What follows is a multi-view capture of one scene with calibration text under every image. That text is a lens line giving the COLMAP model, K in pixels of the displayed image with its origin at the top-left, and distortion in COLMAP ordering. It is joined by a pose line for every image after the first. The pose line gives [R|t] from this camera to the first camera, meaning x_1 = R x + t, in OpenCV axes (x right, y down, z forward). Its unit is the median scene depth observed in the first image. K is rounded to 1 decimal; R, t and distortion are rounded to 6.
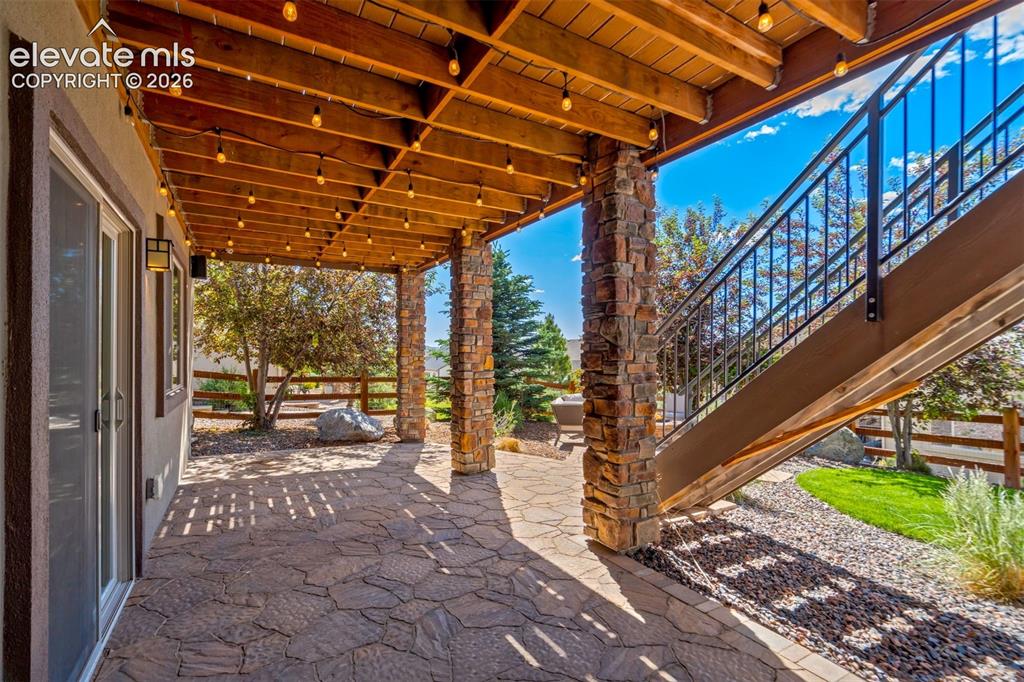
lens RADIAL K [[465.7, 0, 512.2], [0, 465.7, 347.5], [0, 0, 1]] dist [0.000140, 0.000392]
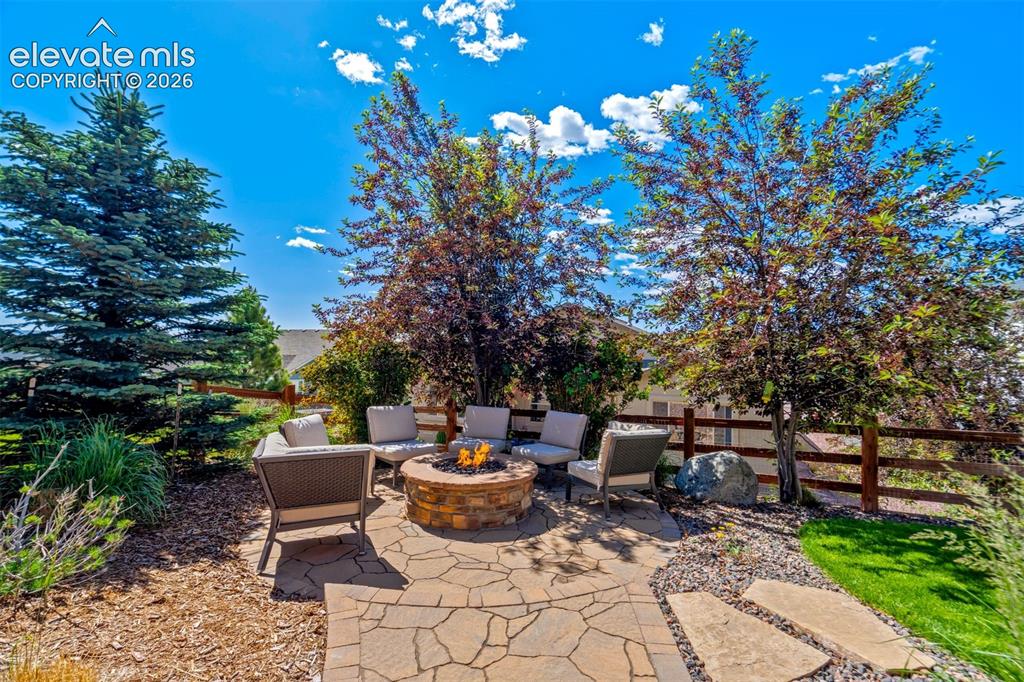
lens RADIAL K [[465.7, 0, 512.5], [0, 465.7, 339.6], [0, 0, 1]] dist [0.000140, 0.000392]
pose [[0.823291, 0.042951, 0.565993, 0.027836], [-0.036016, 0.999077, -0.023427, 0.021682], [-0.566476, -0.001098, 0.824077, 0.424163]]
